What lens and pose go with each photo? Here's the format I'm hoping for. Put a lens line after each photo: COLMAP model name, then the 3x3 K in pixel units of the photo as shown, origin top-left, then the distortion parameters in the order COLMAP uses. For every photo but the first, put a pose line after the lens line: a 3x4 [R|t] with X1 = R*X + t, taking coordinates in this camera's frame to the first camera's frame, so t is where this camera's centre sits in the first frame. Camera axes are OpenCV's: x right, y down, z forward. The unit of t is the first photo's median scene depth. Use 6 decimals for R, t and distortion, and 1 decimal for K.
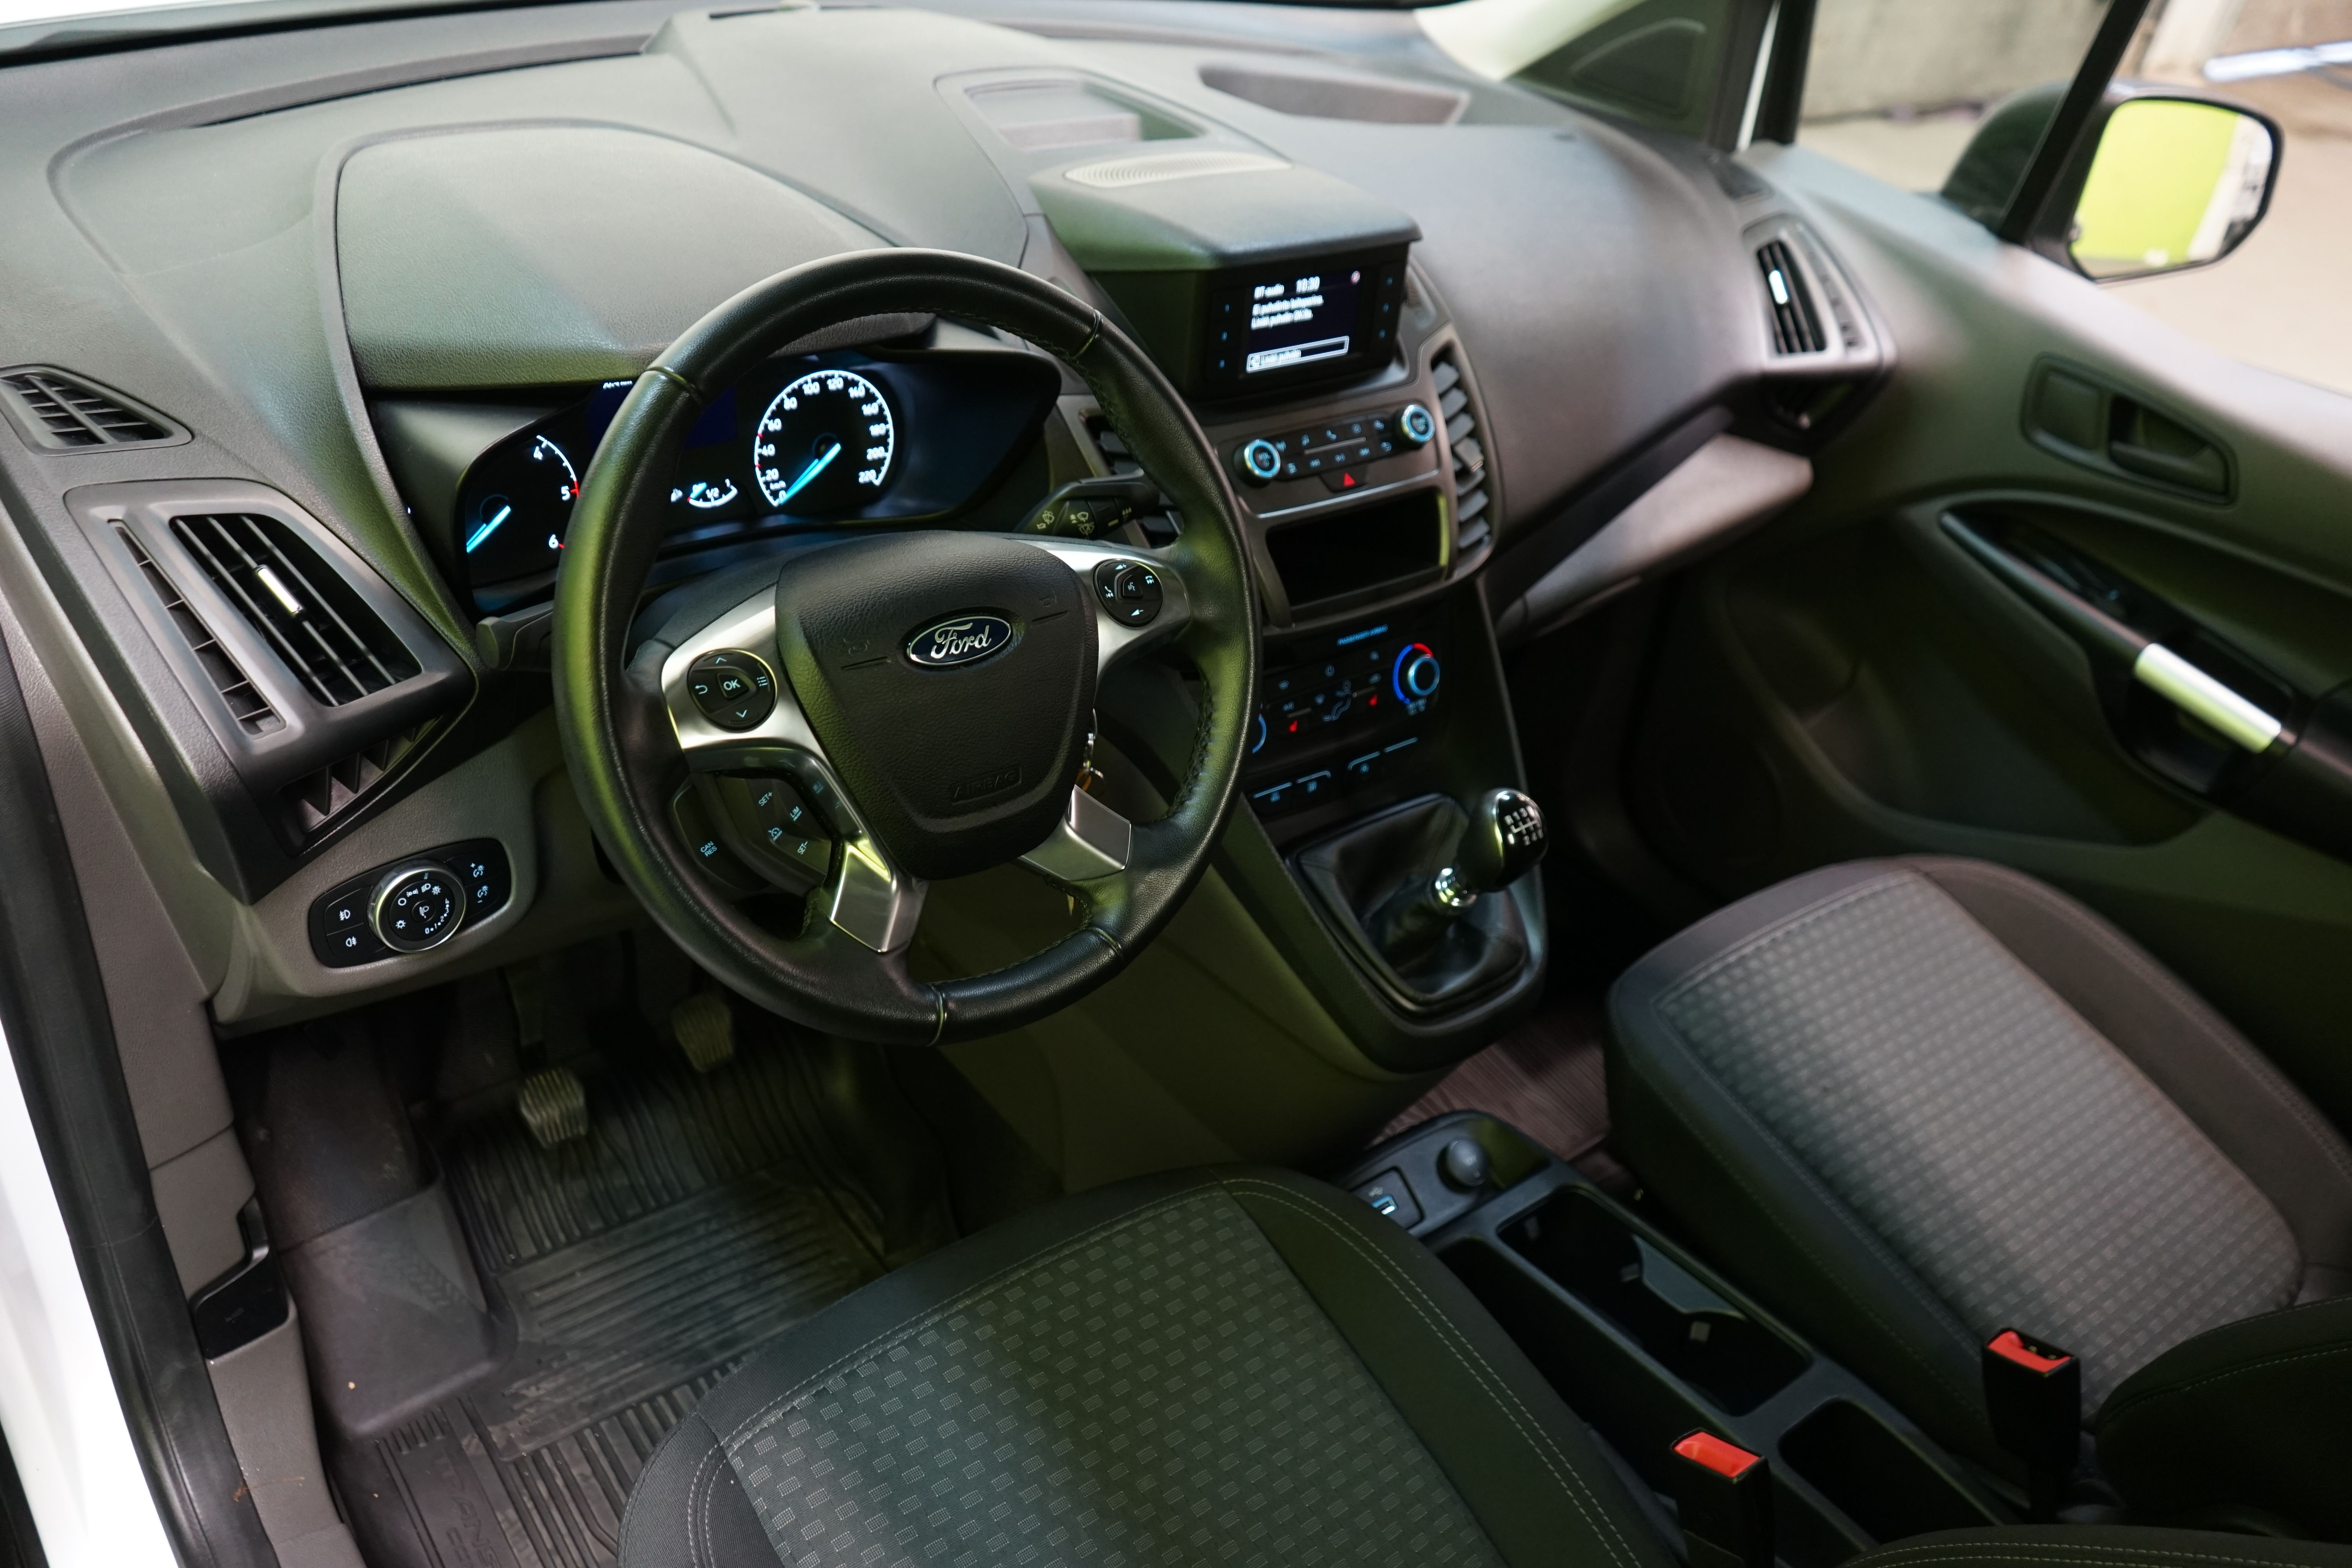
lens RADIAL K [[1937.0, 0, 1176.0], [0, 1937.0, 784.0], [0, 0, 1]] dist [0.065371, -0.000950]
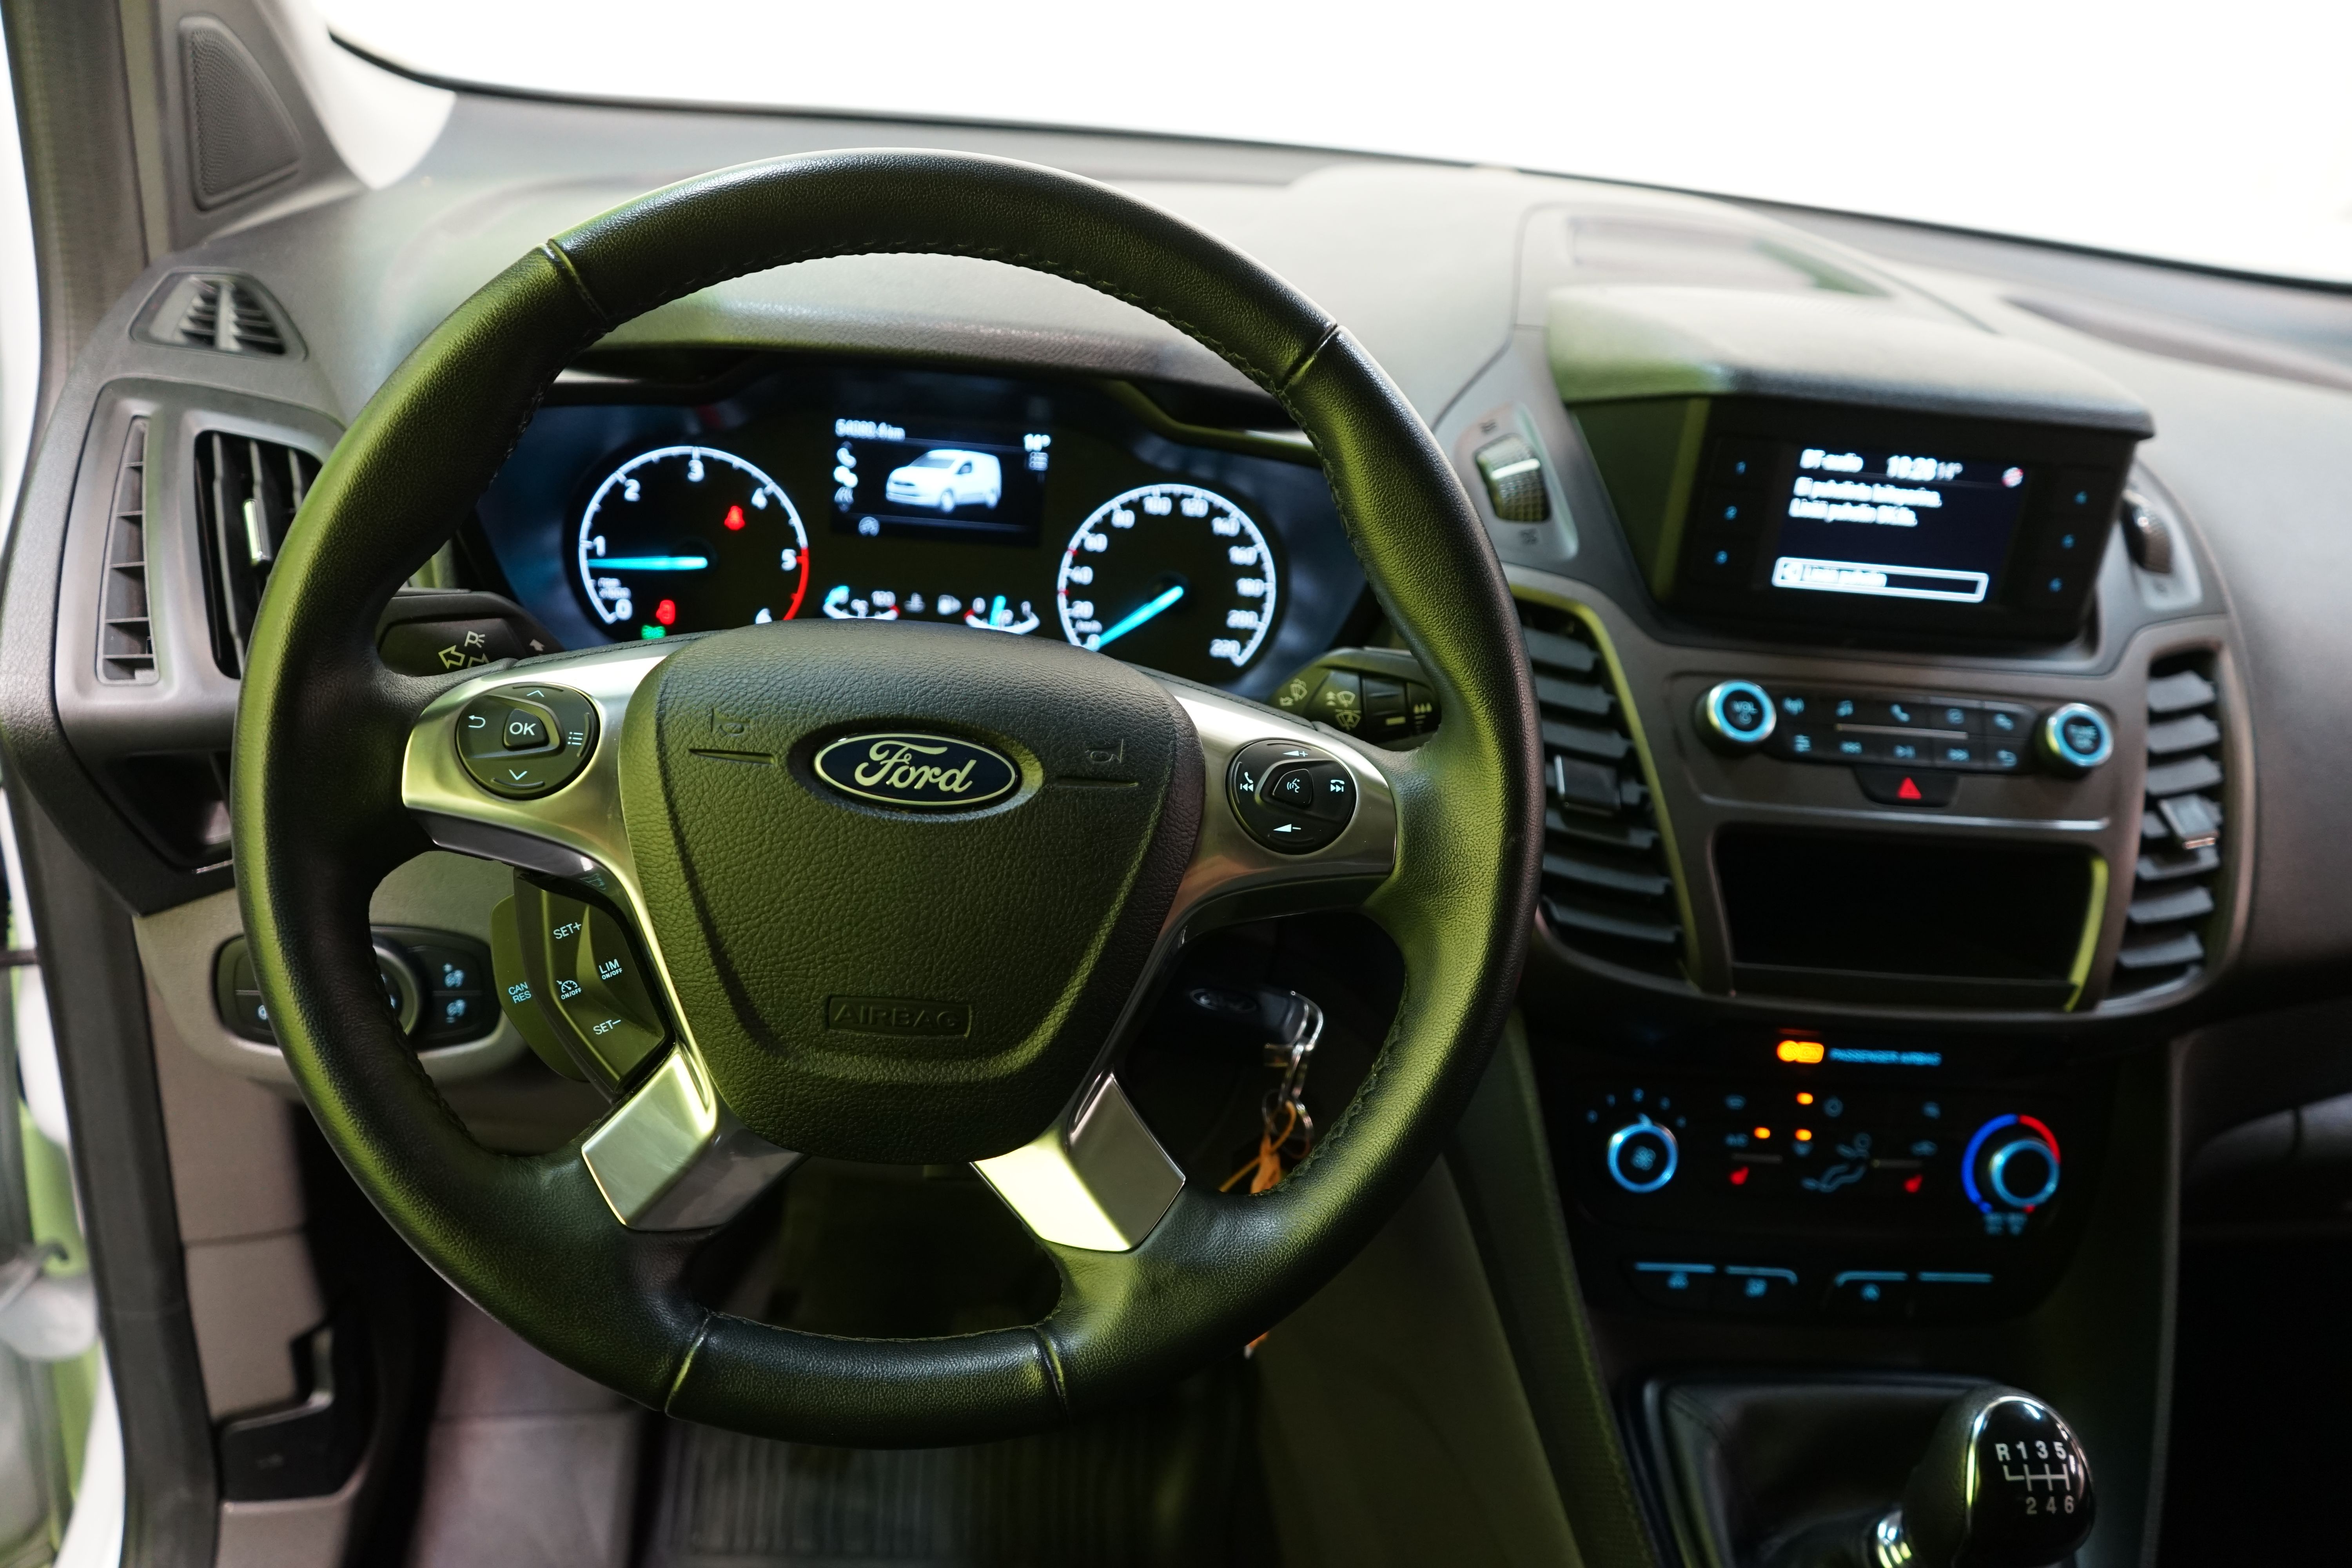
lens RADIAL K [[1919.7, 0, 1170.6], [0, 1919.7, 802.3], [0, 0, 1]] dist [0.022571, 0.007800]
pose [[0.843258, 0.214902, -0.492679, 0.191446], [-0.310303, 0.943065, -0.119750, -0.013518], [0.438894, 0.253860, 0.861932, 0.403510]]
